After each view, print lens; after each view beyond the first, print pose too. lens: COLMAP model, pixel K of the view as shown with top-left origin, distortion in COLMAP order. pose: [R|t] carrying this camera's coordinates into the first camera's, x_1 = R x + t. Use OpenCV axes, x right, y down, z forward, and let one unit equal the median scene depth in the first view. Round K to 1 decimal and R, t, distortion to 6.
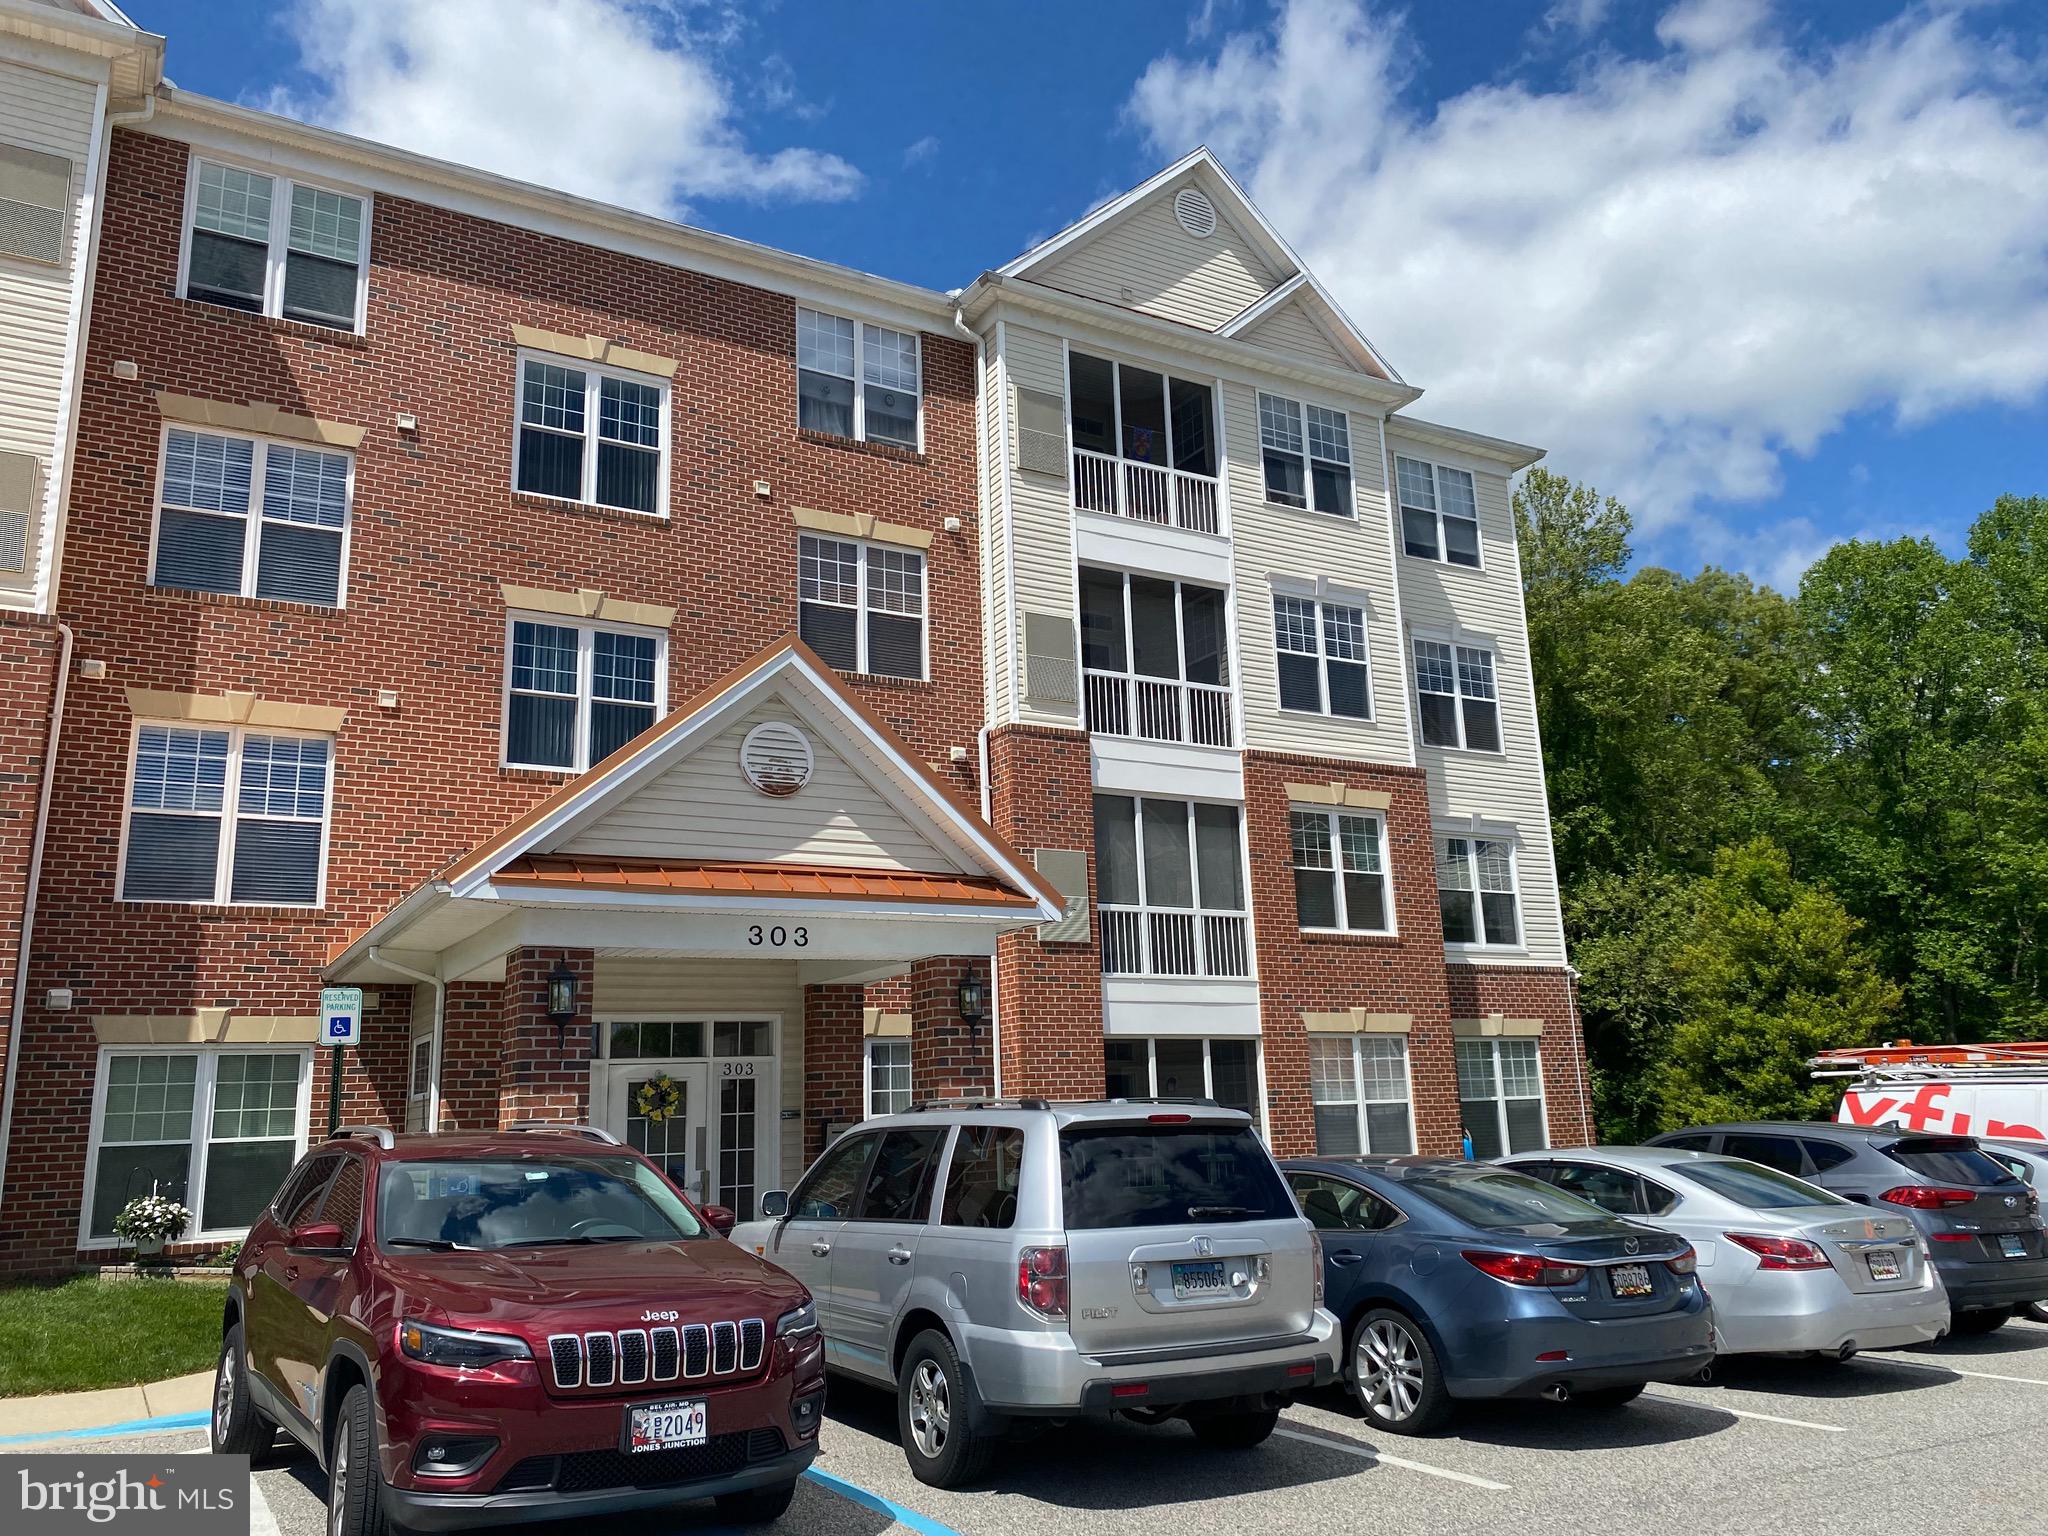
lens RADIAL K [[1551.0, 0, 1020.8], [0, 1551.0, 753.3], [0, 0, 1]] dist [0.141042, -0.236111]
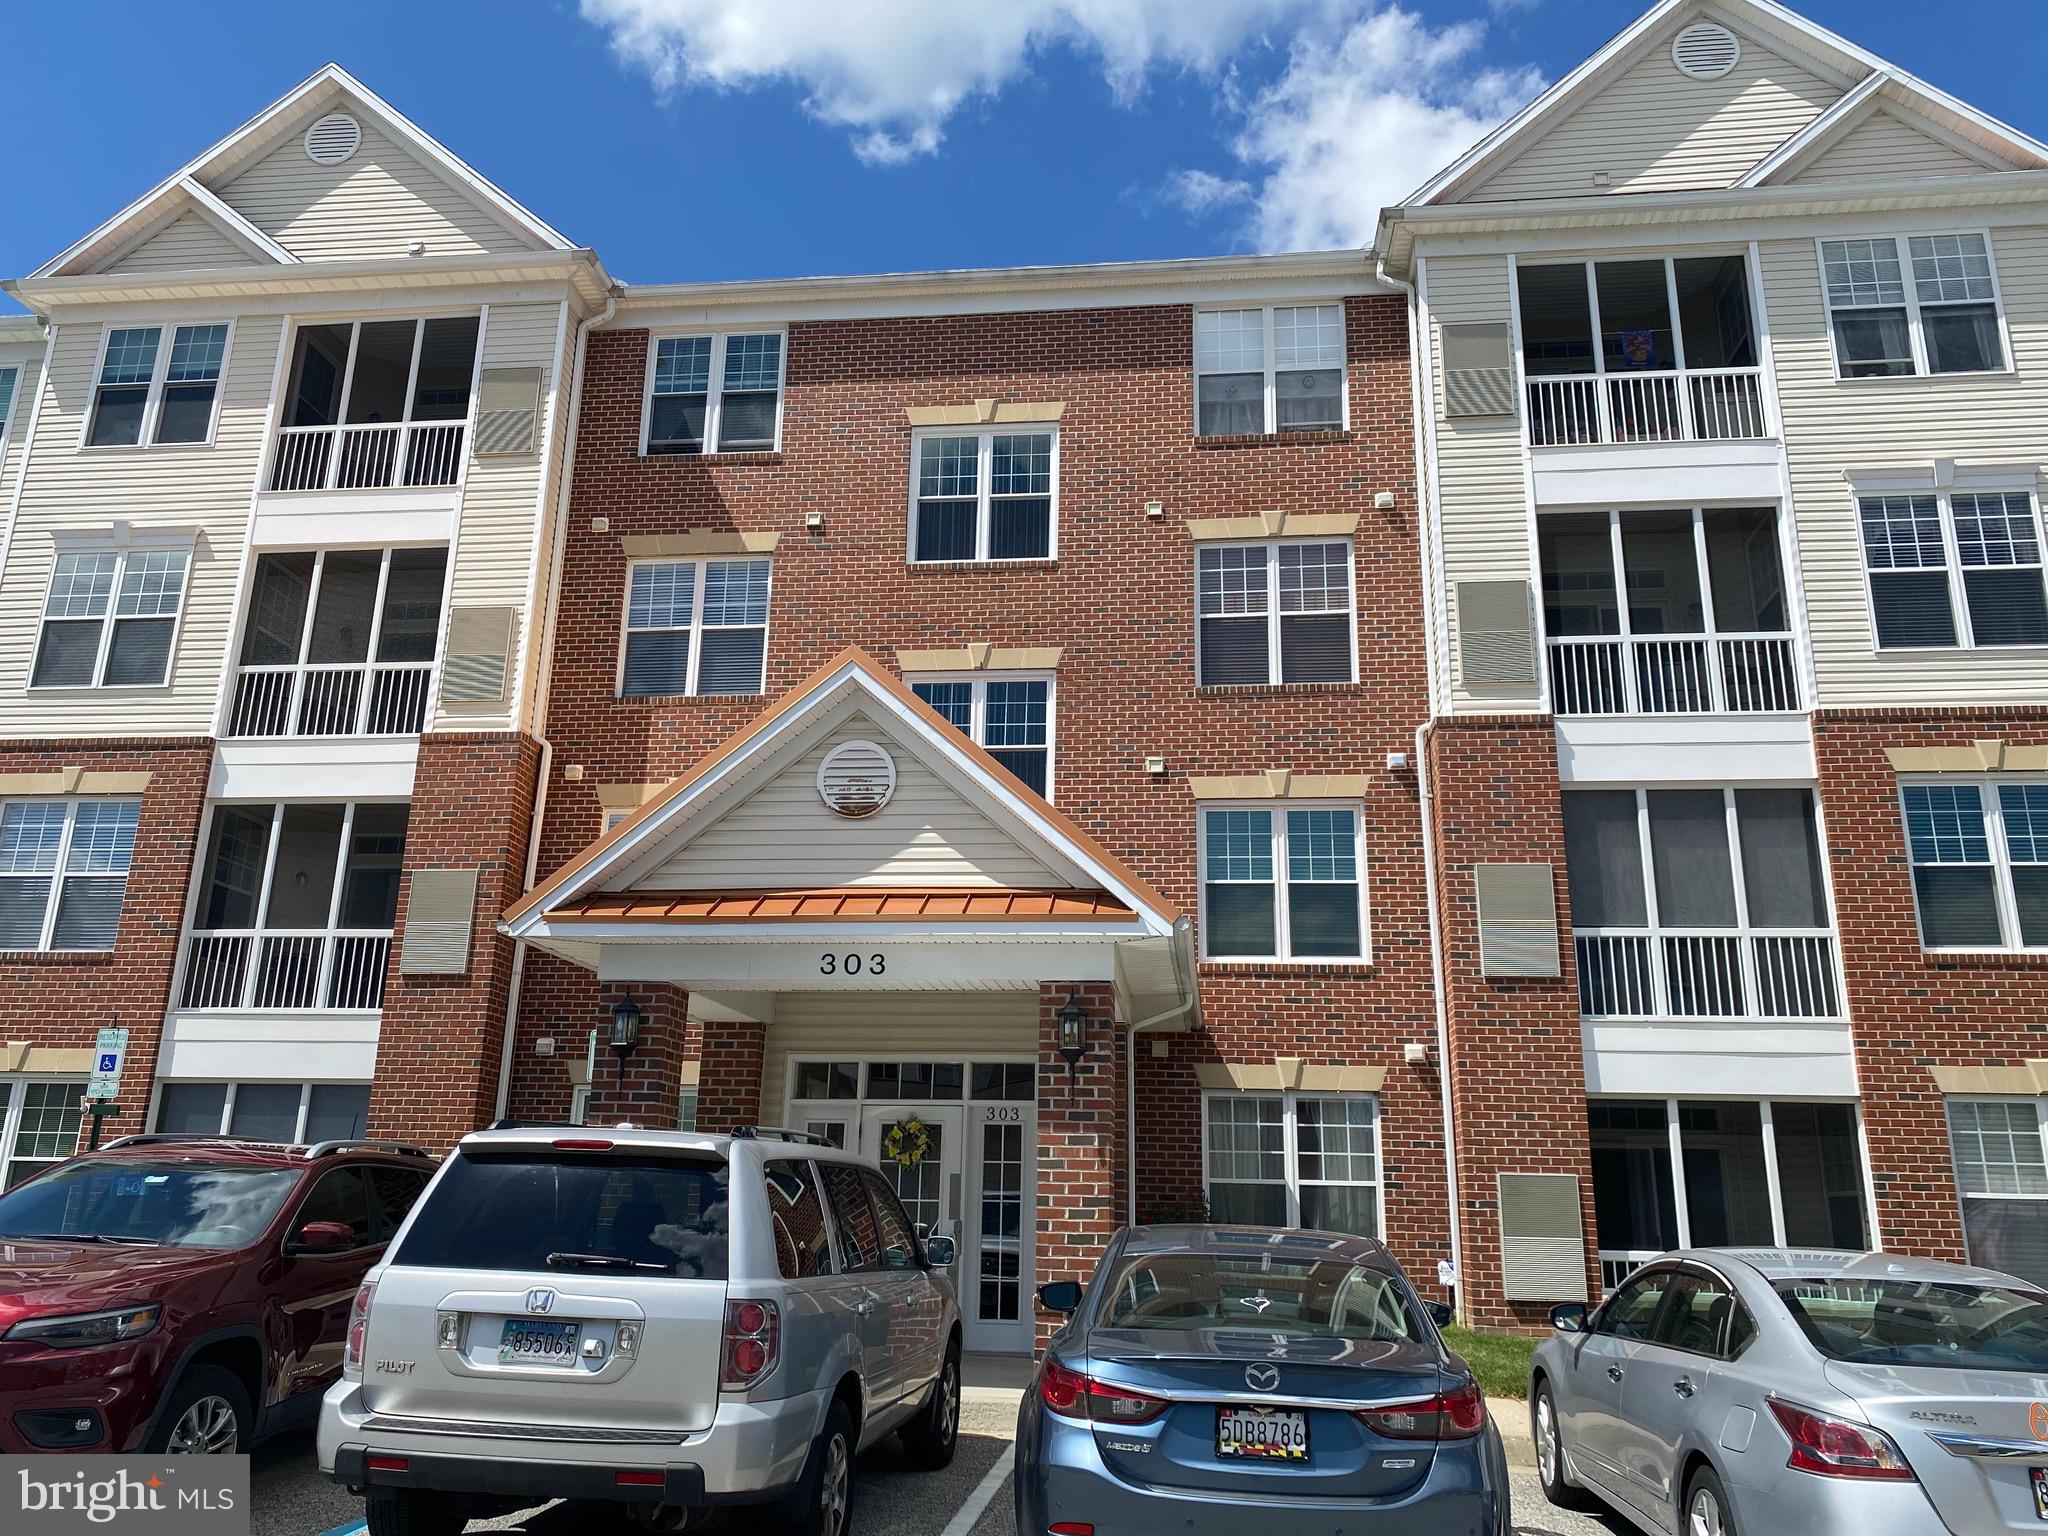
lens RADIAL K [[1551.0, 0, 1020.8], [0, 1551.0, 753.3], [0, 0, 1]] dist [0.141042, -0.236111]
pose [[0.799139, -0.121512, -0.588737, 0.305244], [0.092564, 0.992551, -0.079213, 0.045687], [0.593977, 0.008806, 0.804434, 0.183453]]
